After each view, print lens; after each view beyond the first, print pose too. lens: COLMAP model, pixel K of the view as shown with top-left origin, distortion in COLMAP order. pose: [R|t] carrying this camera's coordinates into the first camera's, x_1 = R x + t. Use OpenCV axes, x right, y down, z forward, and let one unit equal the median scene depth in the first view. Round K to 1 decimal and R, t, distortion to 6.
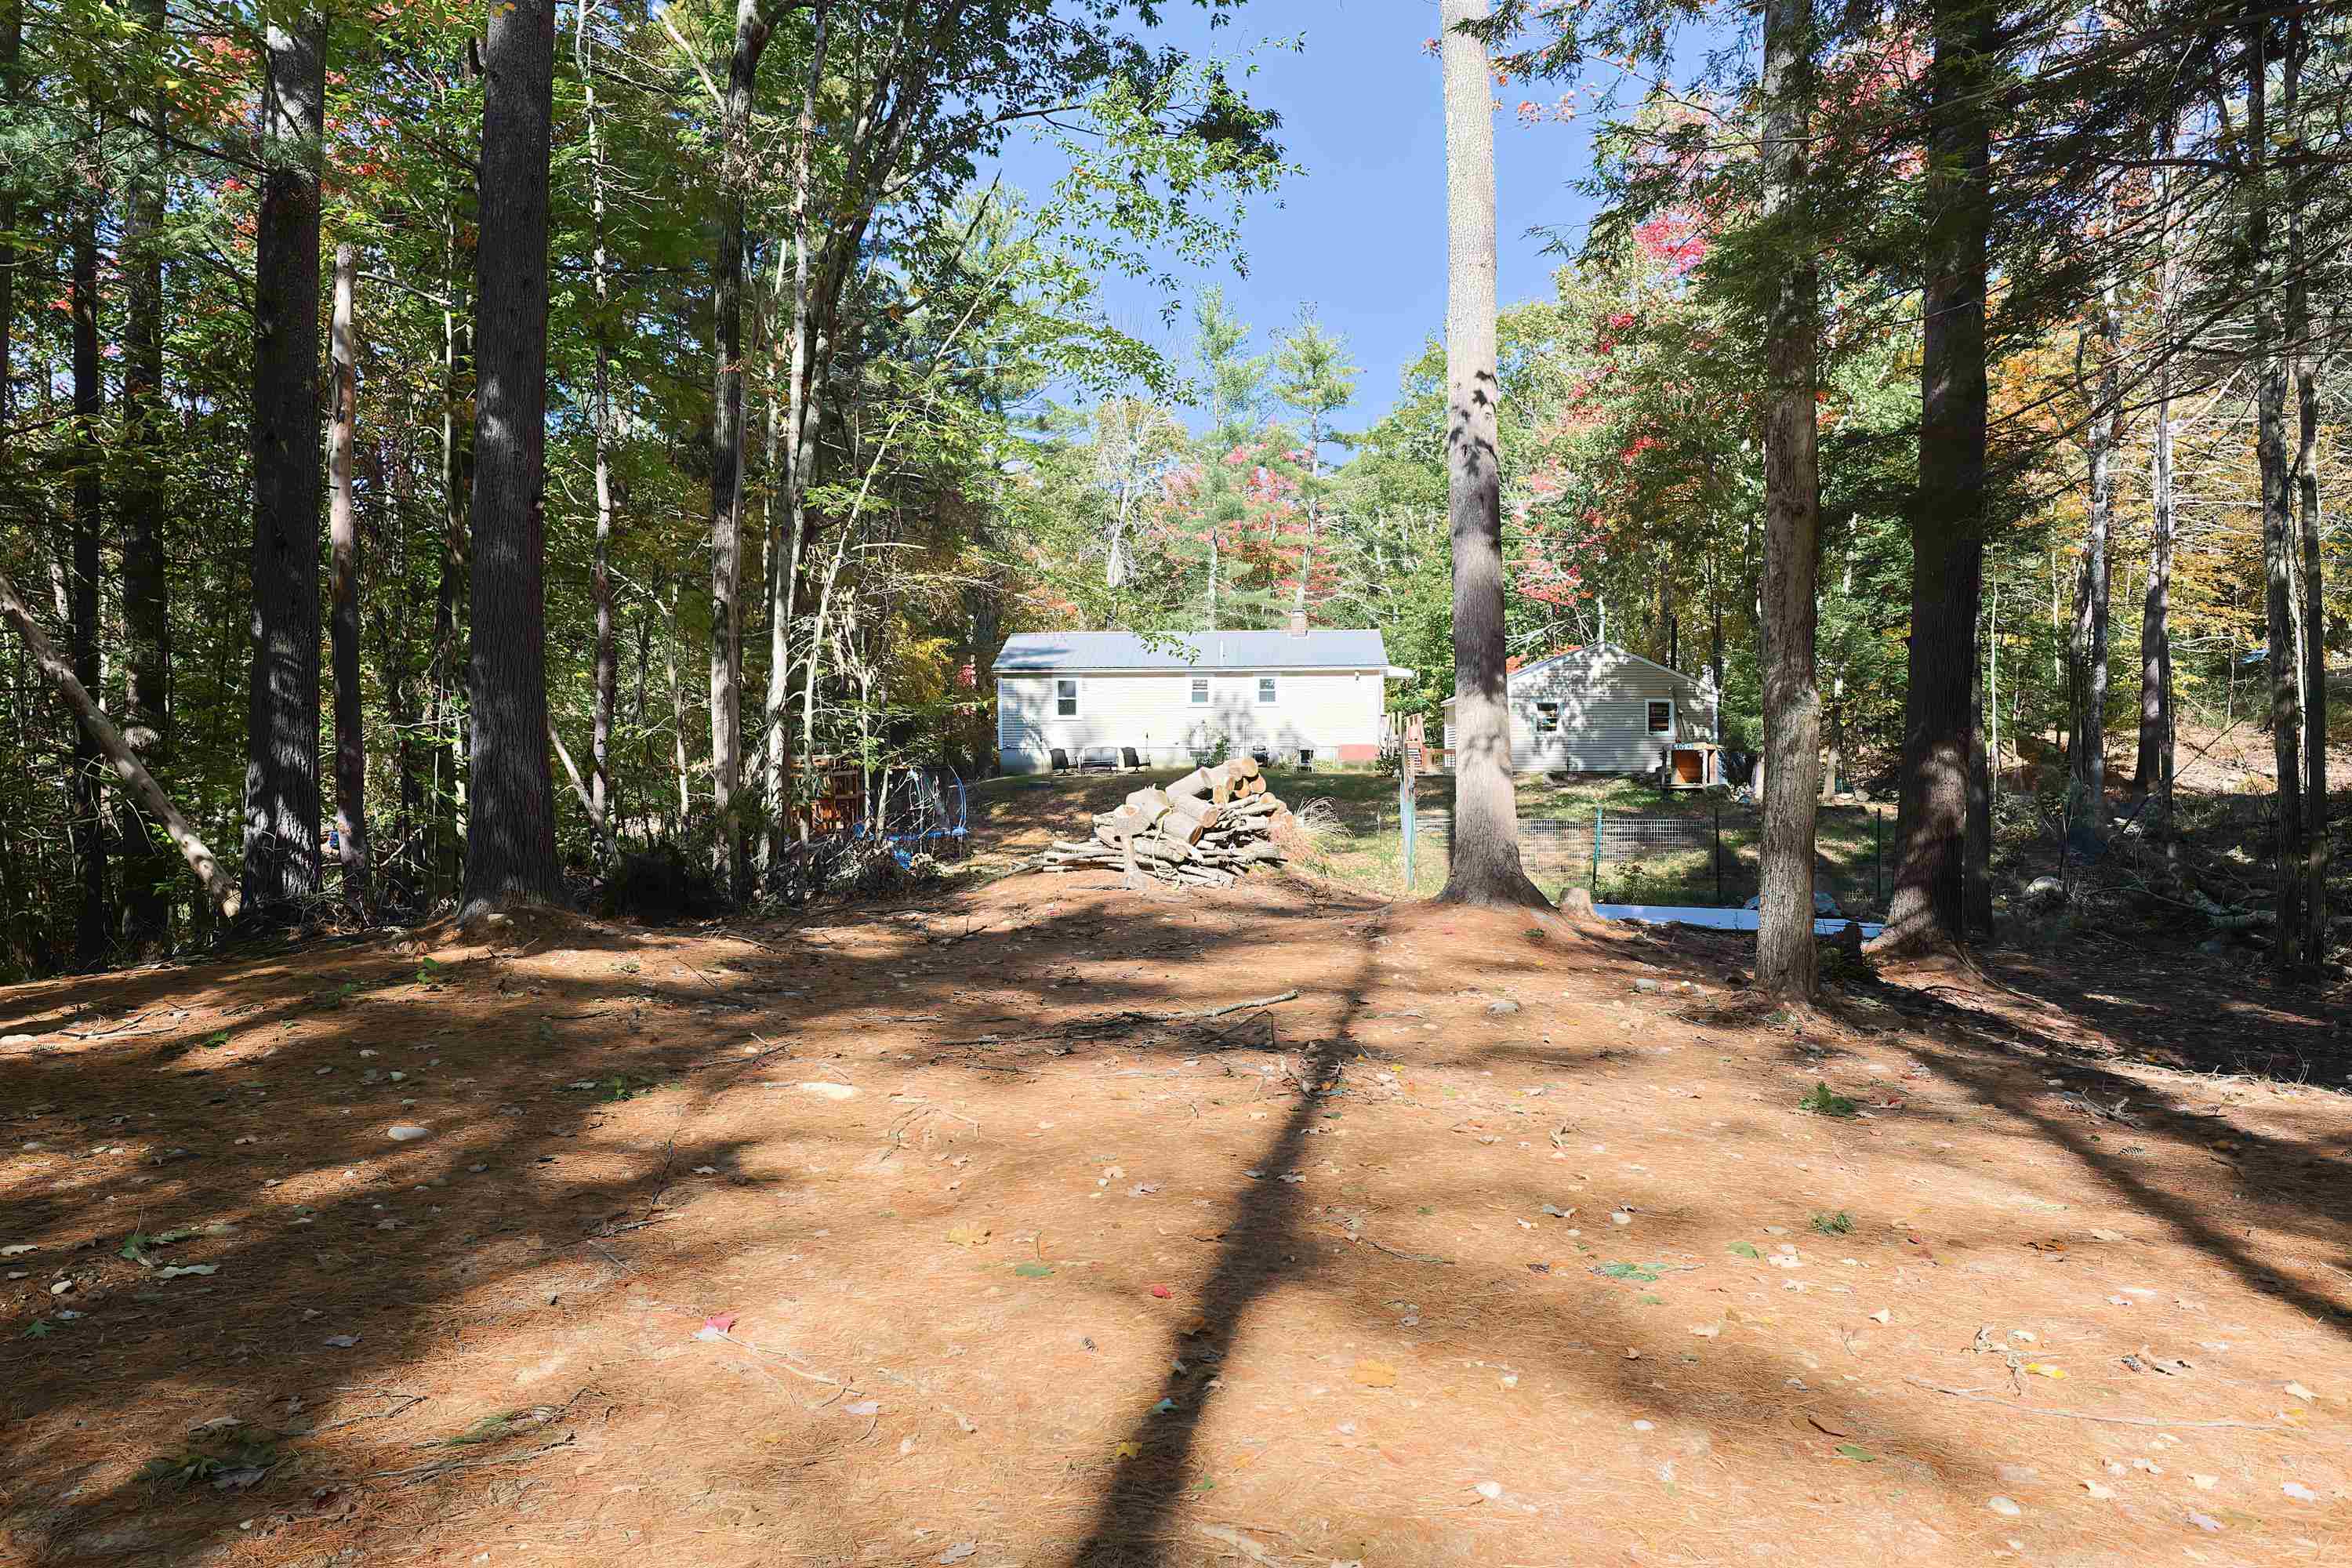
lens RADIAL K [[1370.9, 0, 1176.0], [0, 1370.9, 784.0], [0, 0, 1]] dist [-0.000401, -0.000023]
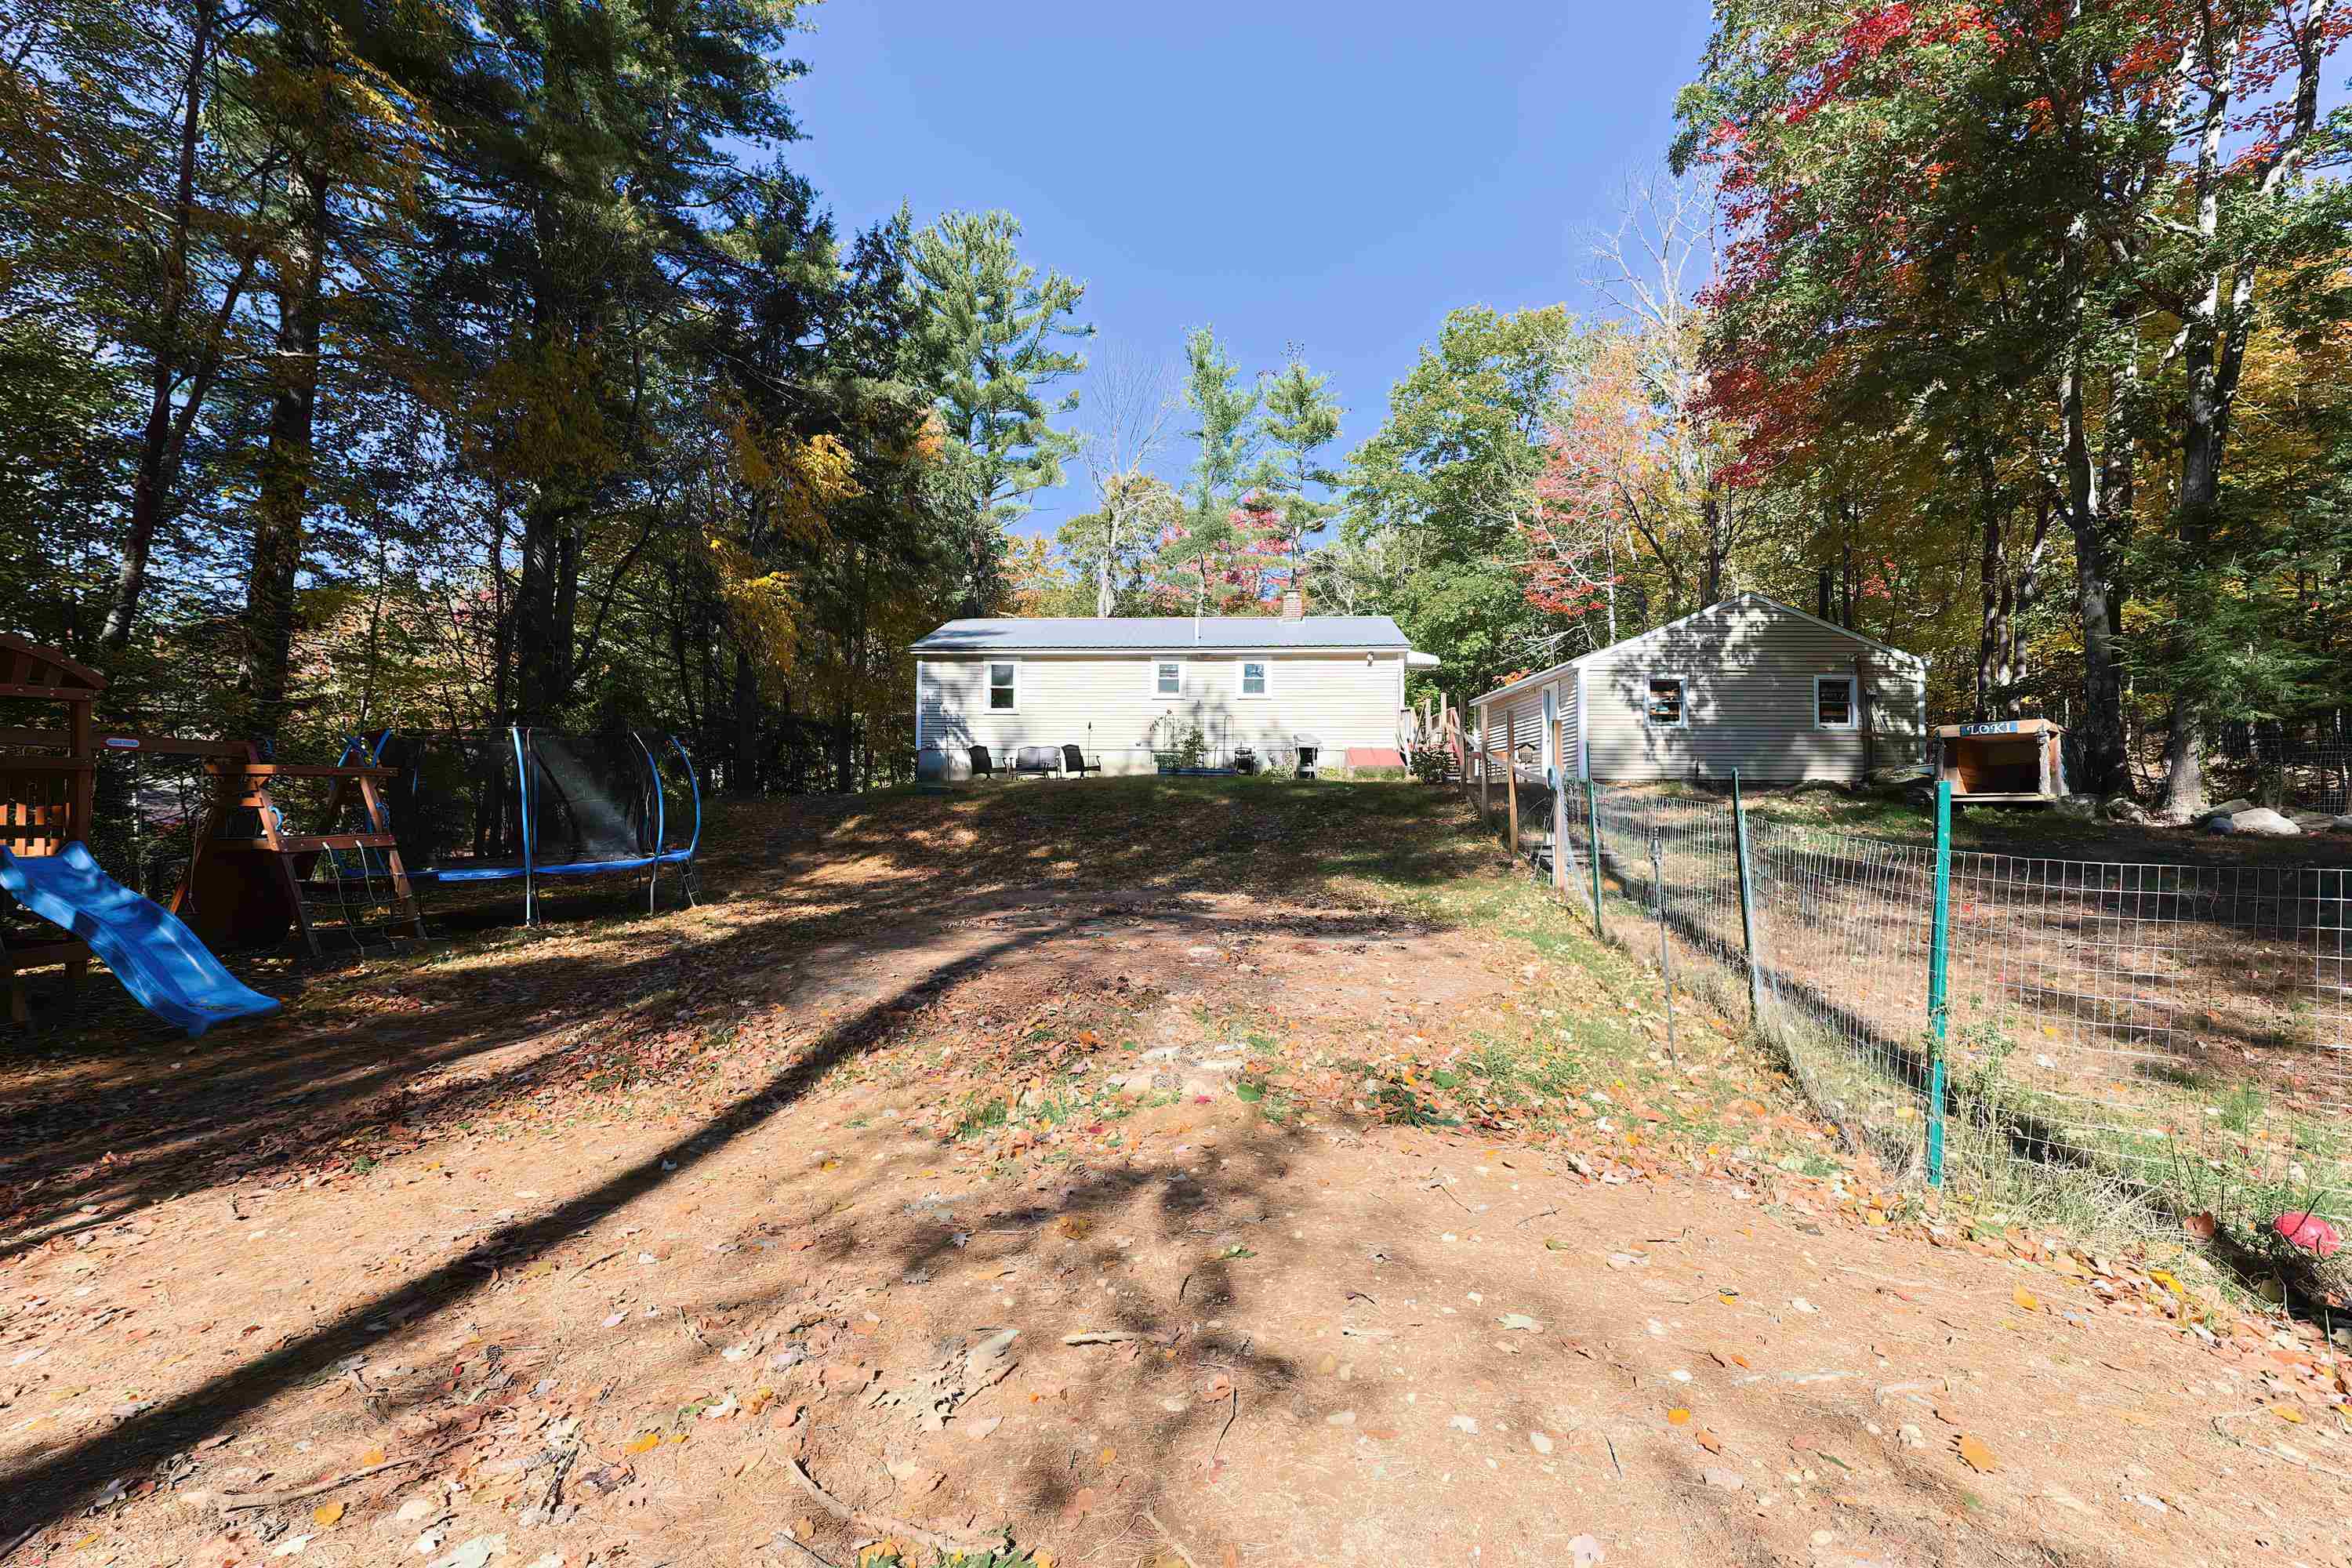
lens RADIAL K [[1000.4, 0, 1167.2], [0, 1000.4, 789.3], [0, 0, 1]] dist [0.020375, 0.000671]
pose [[0.999809, 0.013474, -0.014146, 0.026194], [-0.013807, 0.999623, -0.023713, 0.009475], [0.013821, 0.023904, 0.999619, 0.435800]]
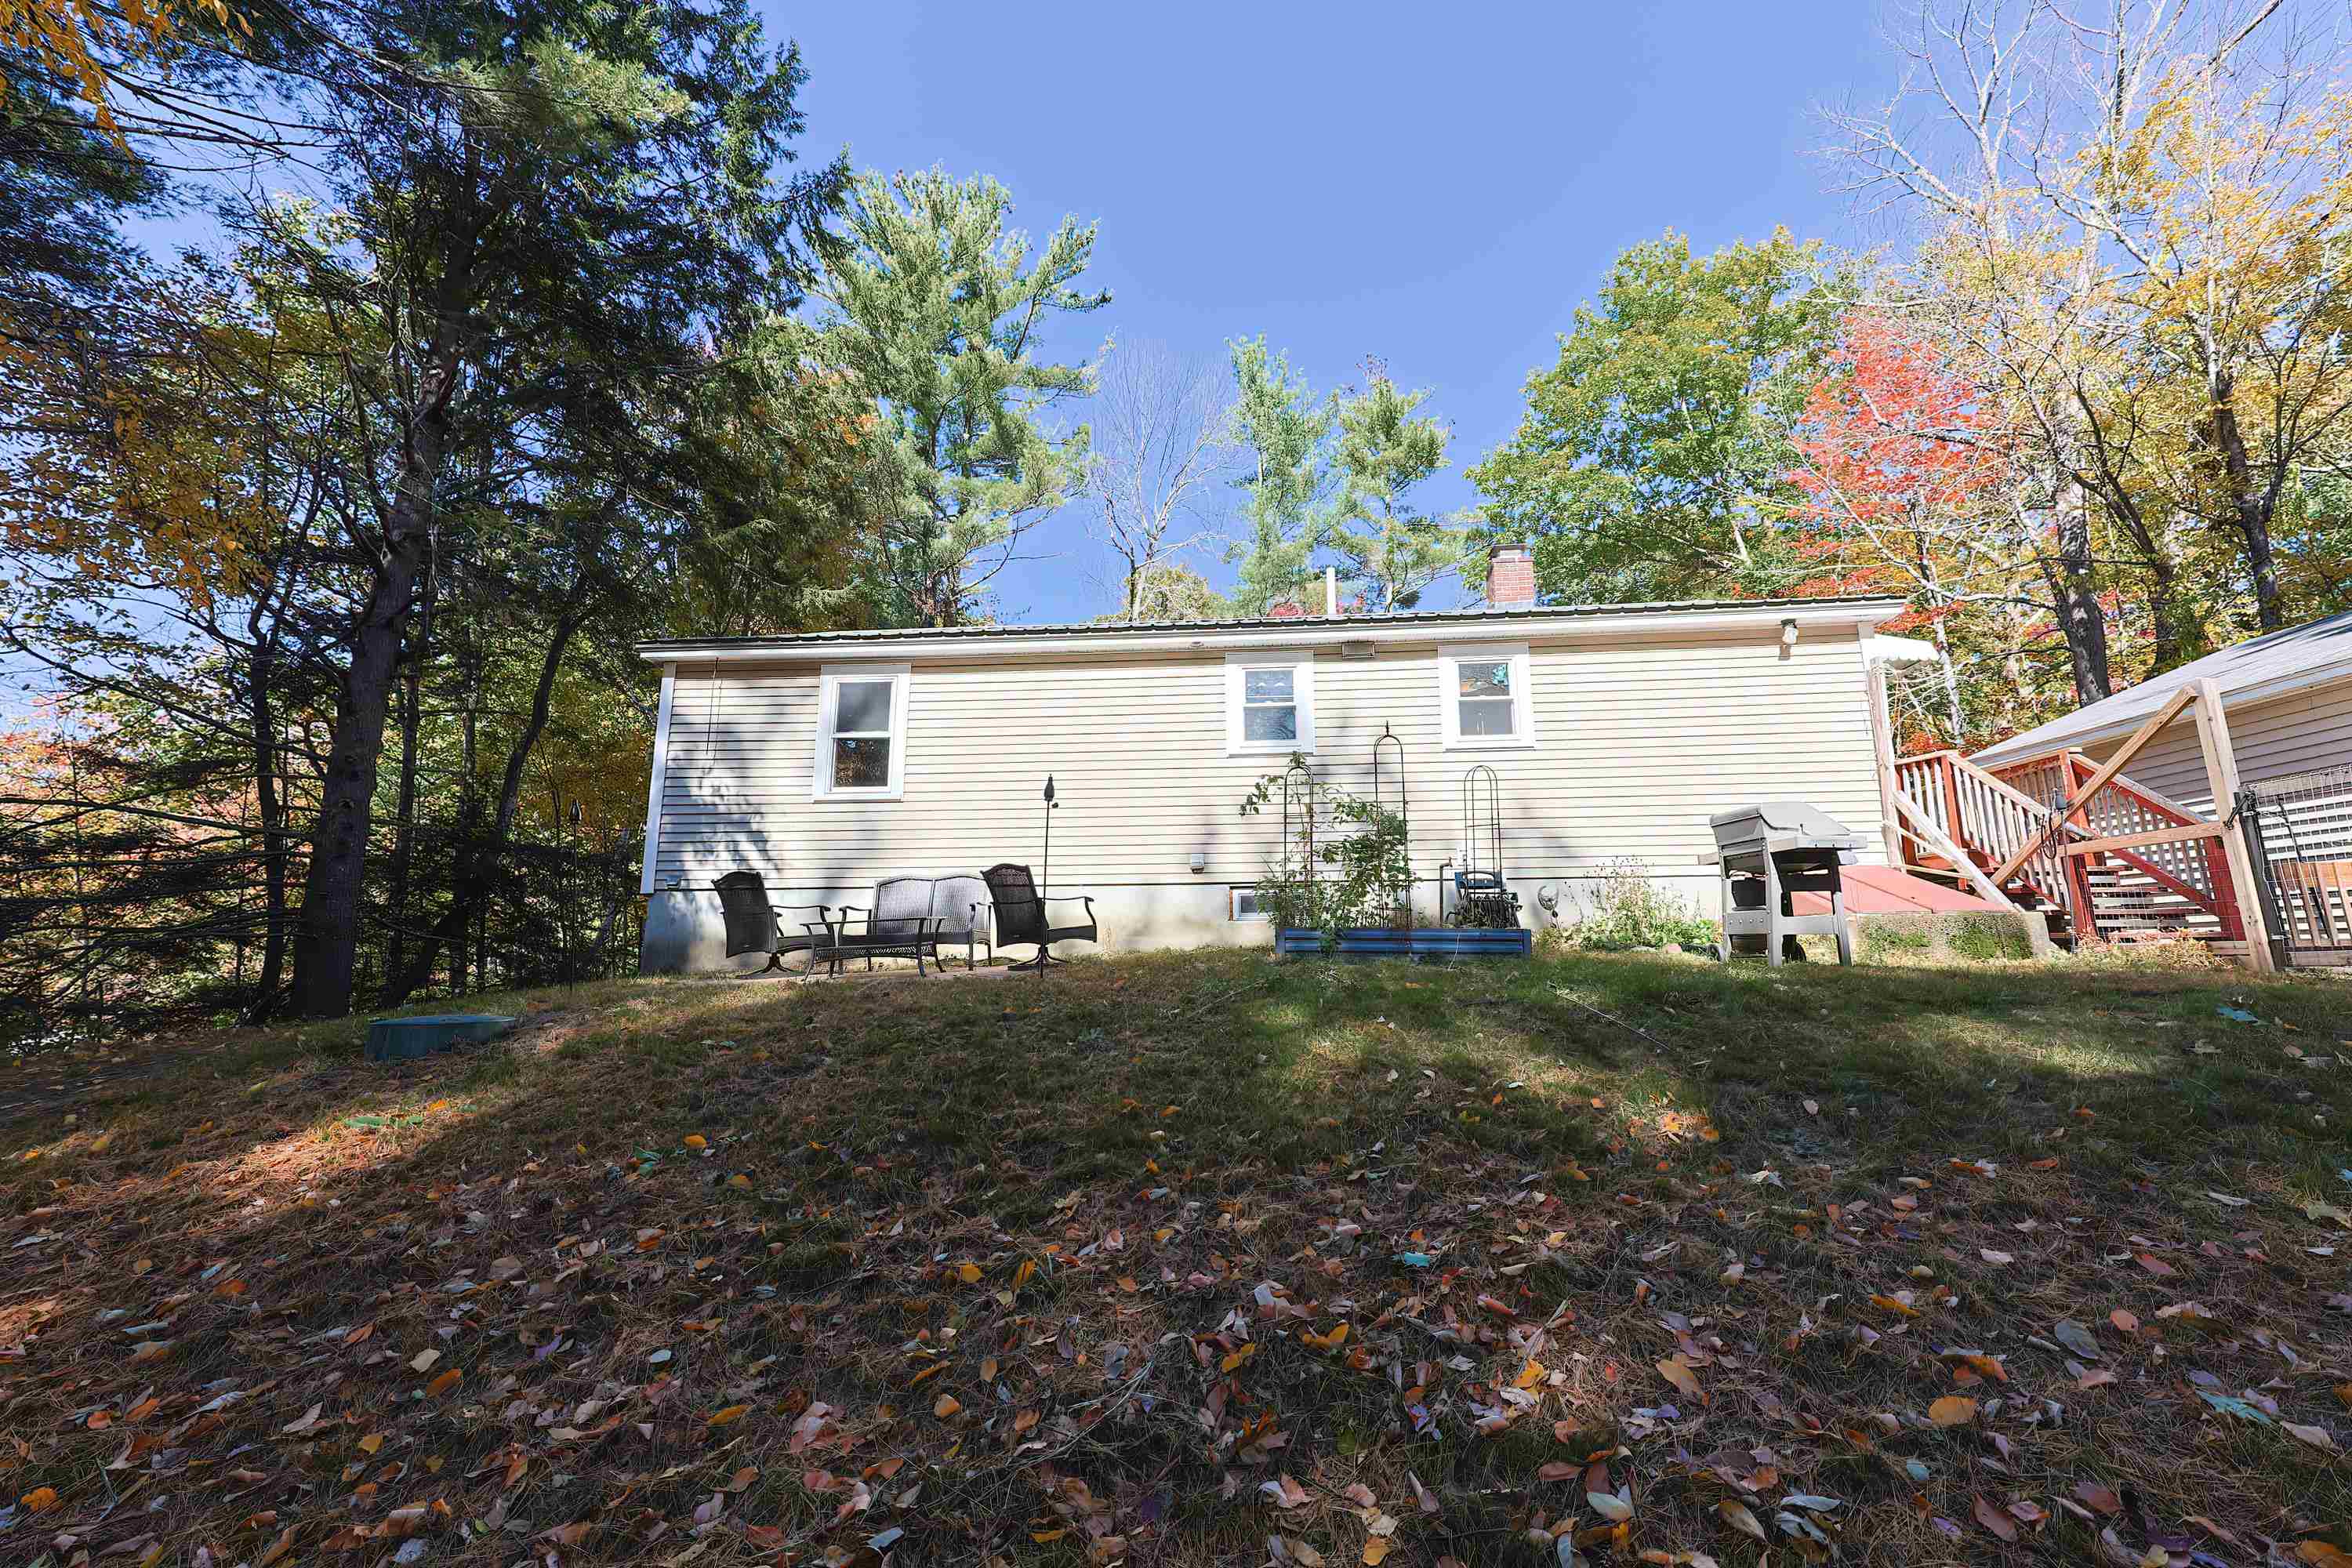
lens RADIAL K [[1052.5, 0, 1167.1], [0, 1052.5, 790.2], [0, 0, 1]] dist [0.019745, 0.001060]
pose [[0.999039, -0.004925, -0.043548, 0.004612], [-0.002609, 0.985217, -0.171293, -0.006890], [0.043748, 0.171242, 0.984257, 0.780316]]
